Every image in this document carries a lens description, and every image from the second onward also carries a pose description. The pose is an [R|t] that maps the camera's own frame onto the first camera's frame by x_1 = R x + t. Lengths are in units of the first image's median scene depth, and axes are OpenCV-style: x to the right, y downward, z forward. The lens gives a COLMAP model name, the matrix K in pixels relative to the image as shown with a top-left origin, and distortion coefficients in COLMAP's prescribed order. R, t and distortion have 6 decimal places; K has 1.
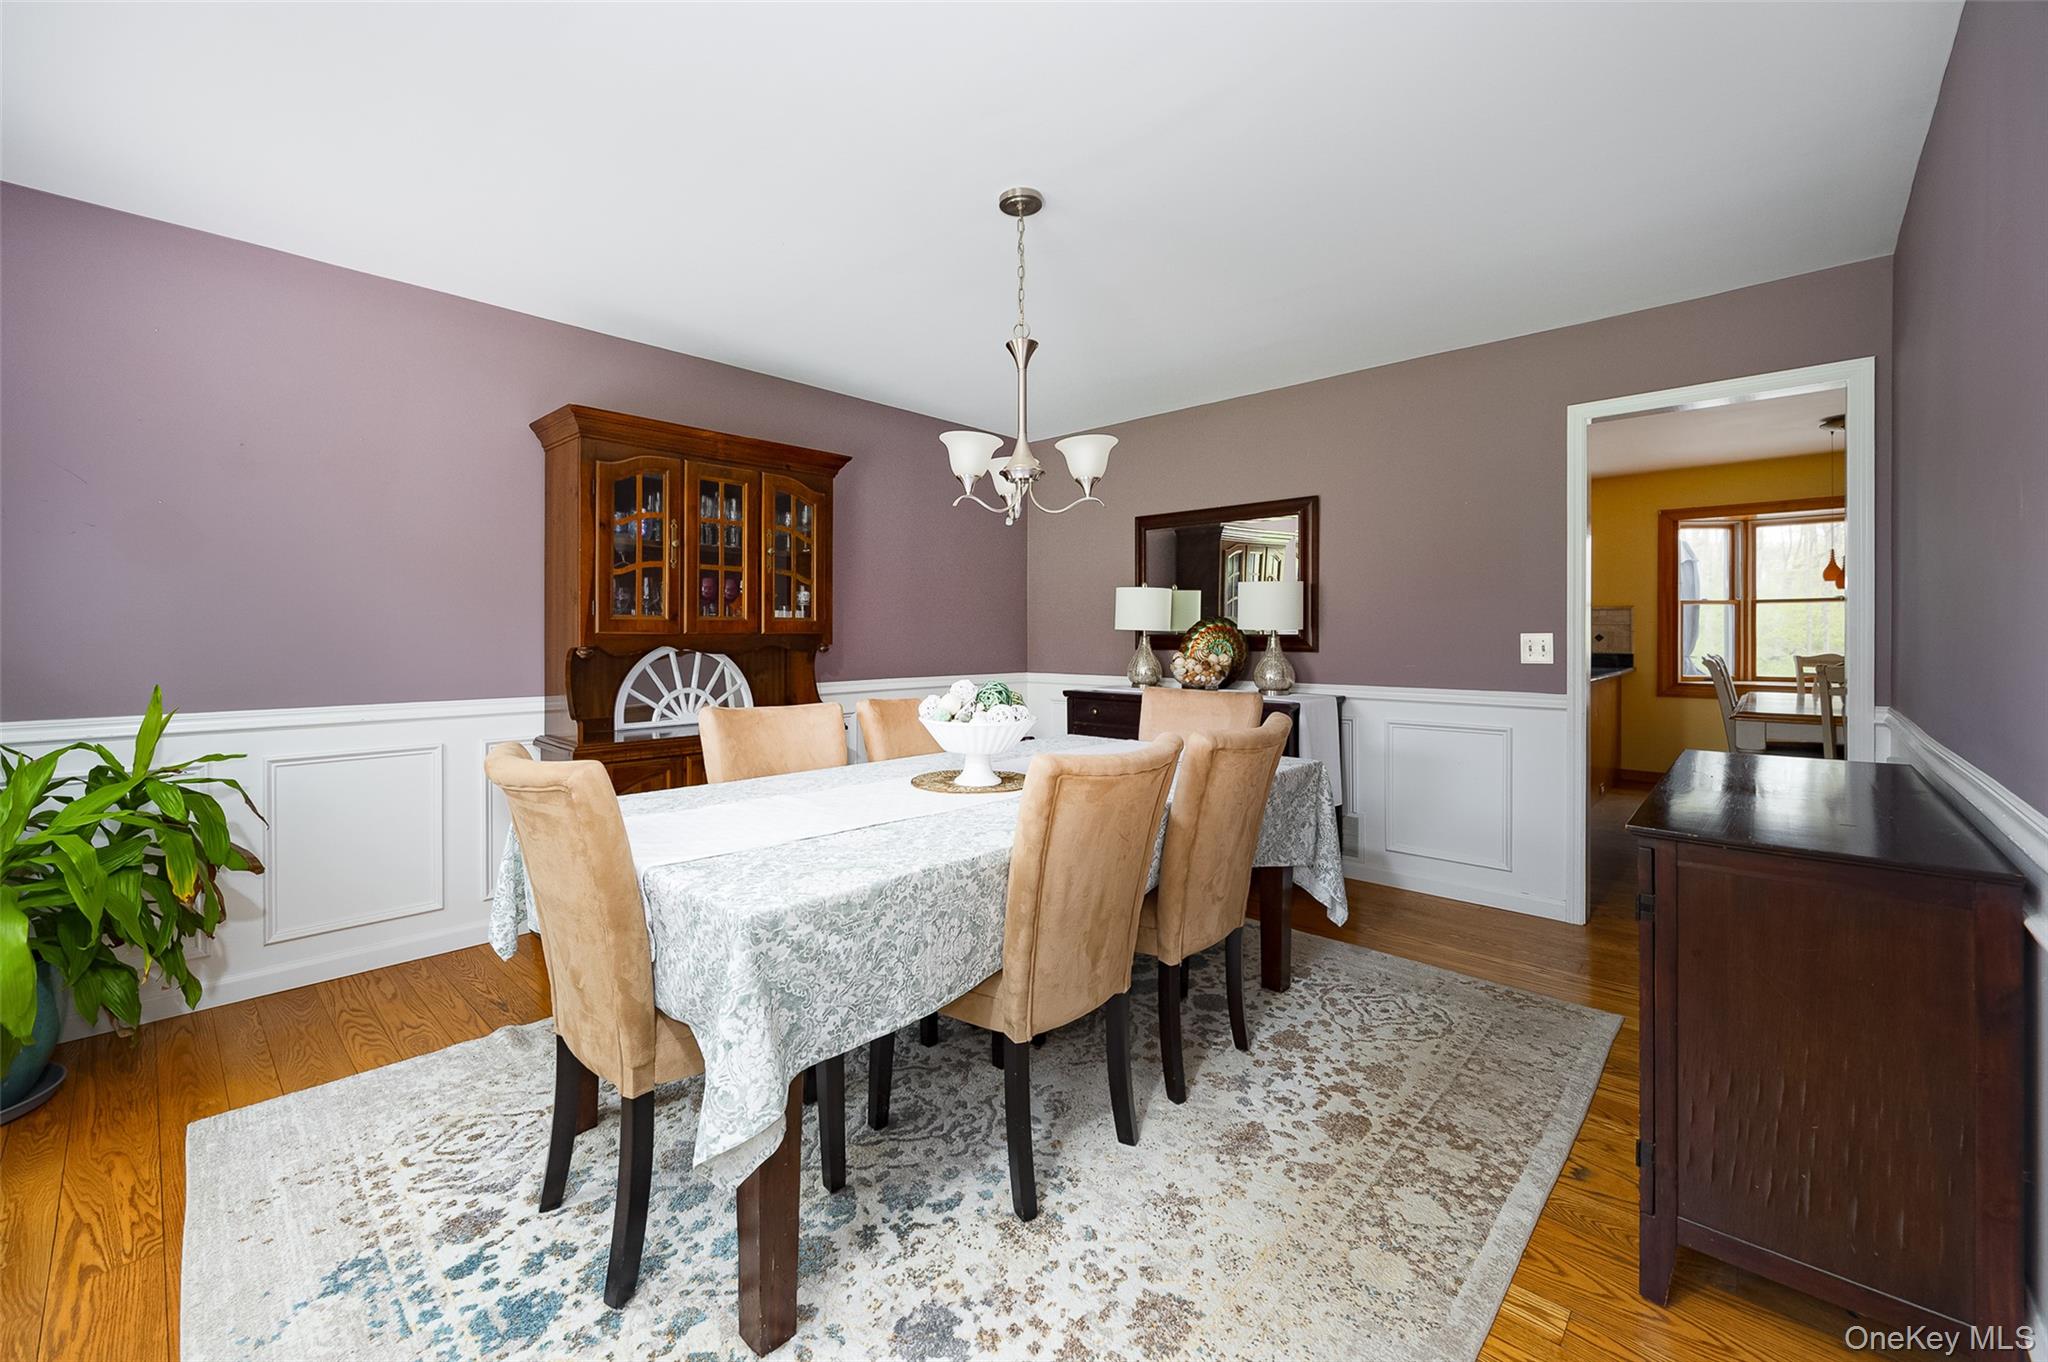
lens RADIAL K [[810.5, 0, 1014.0], [0, 810.5, 637.7], [0, 0, 1]] dist [0.002176, -0.000037]
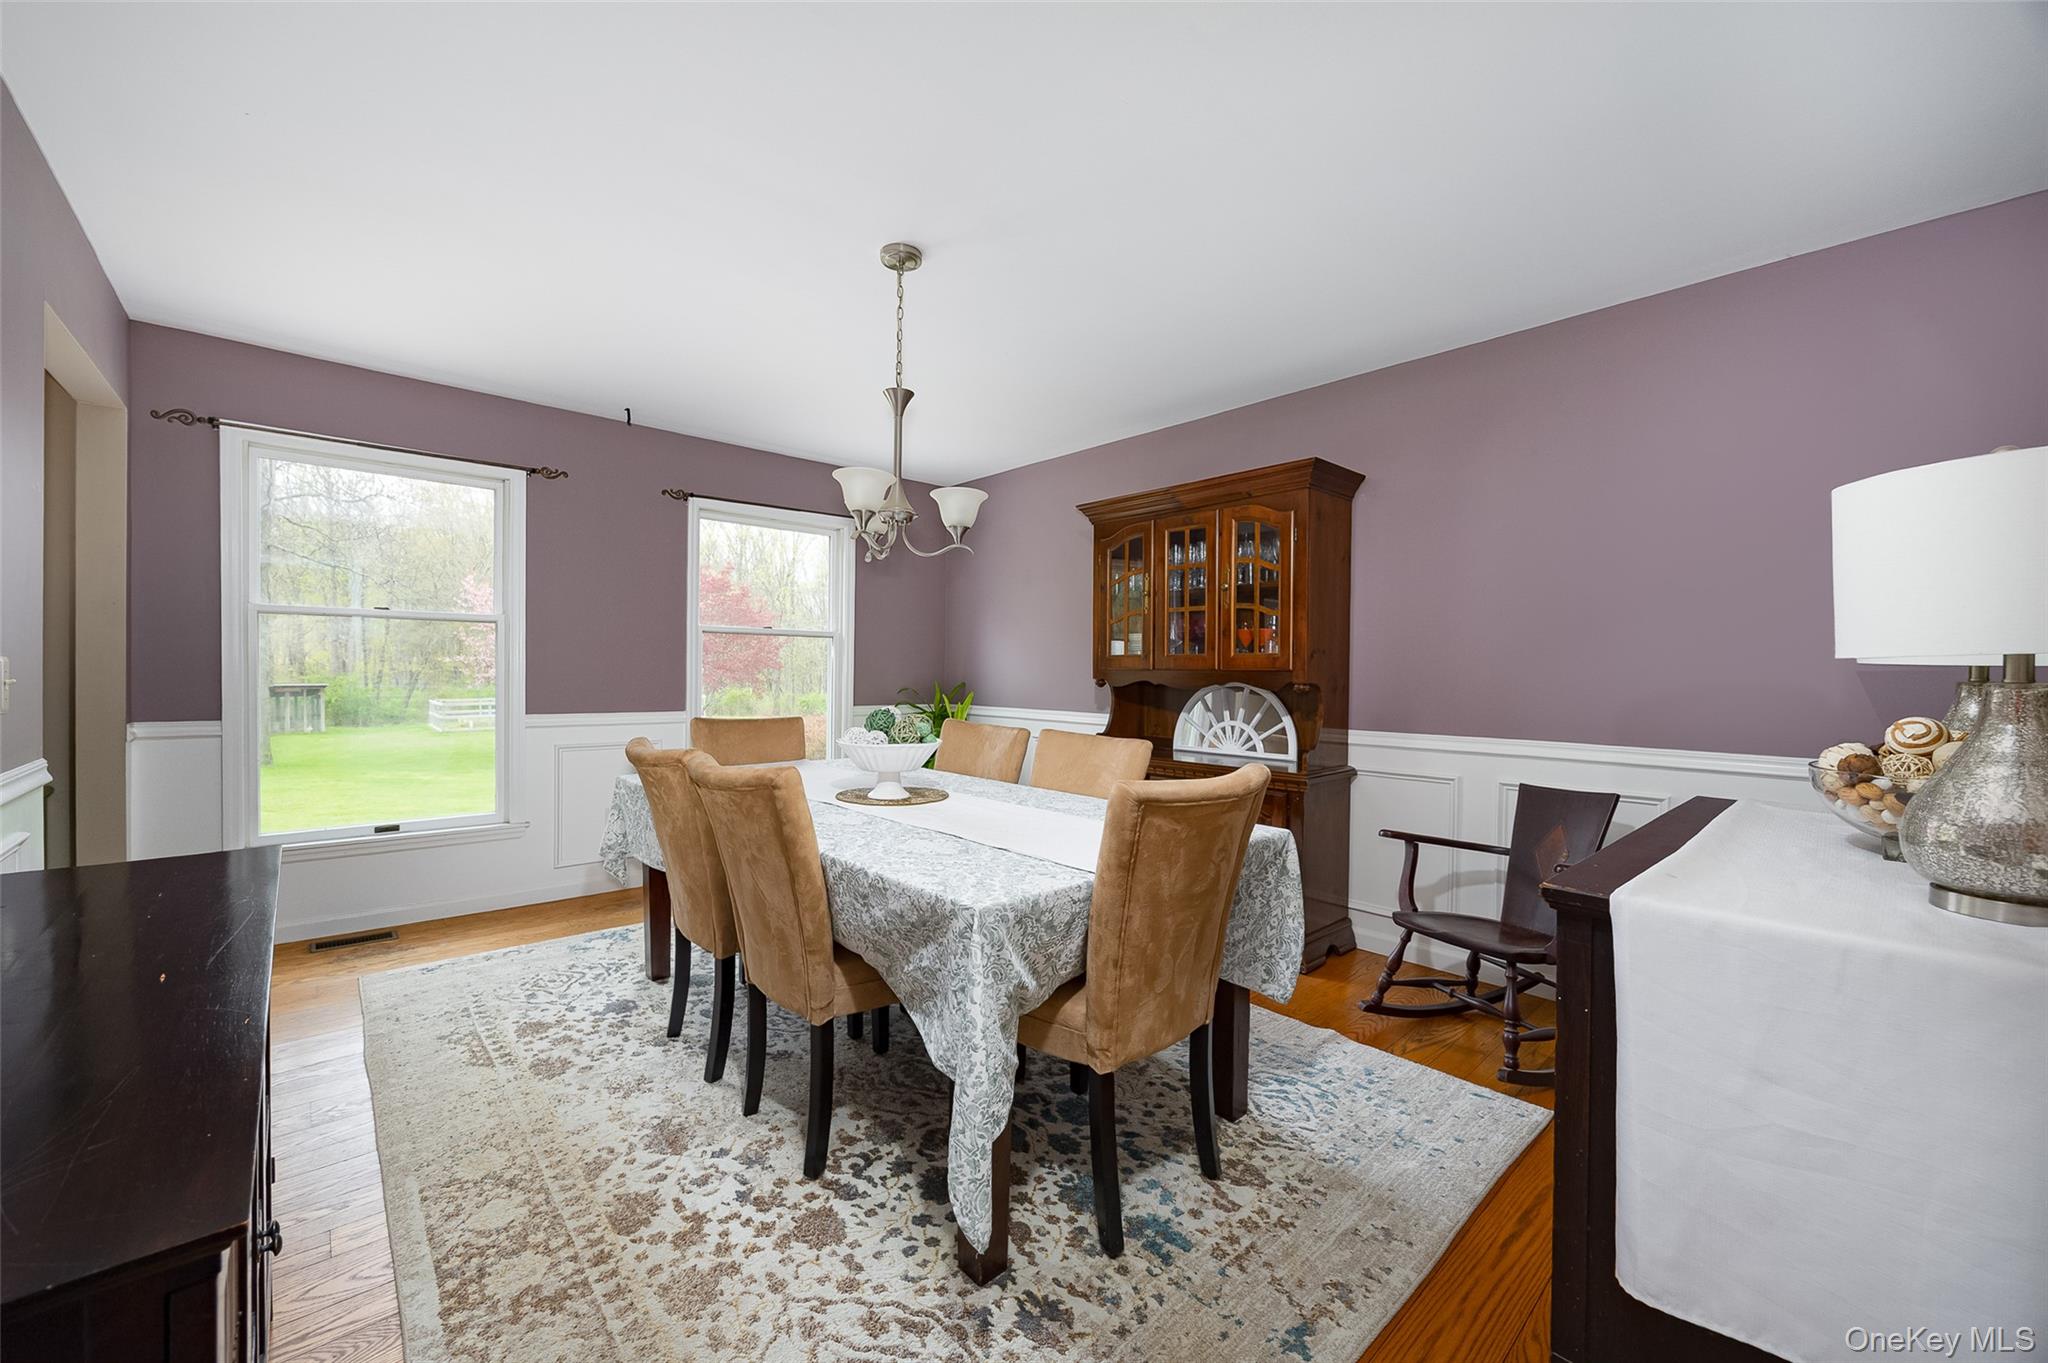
lens RADIAL K [[789.4, 0, 1013.9], [0, 789.4, 688.3], [0, 0, 1]] dist [-0.001173, -0.000170]
pose [[-0.084348, 0.022595, -0.996180, 1.160518], [-0.008206, 0.999693, 0.023370, -0.005347], [0.996403, 0.010146, -0.084137, 1.401088]]
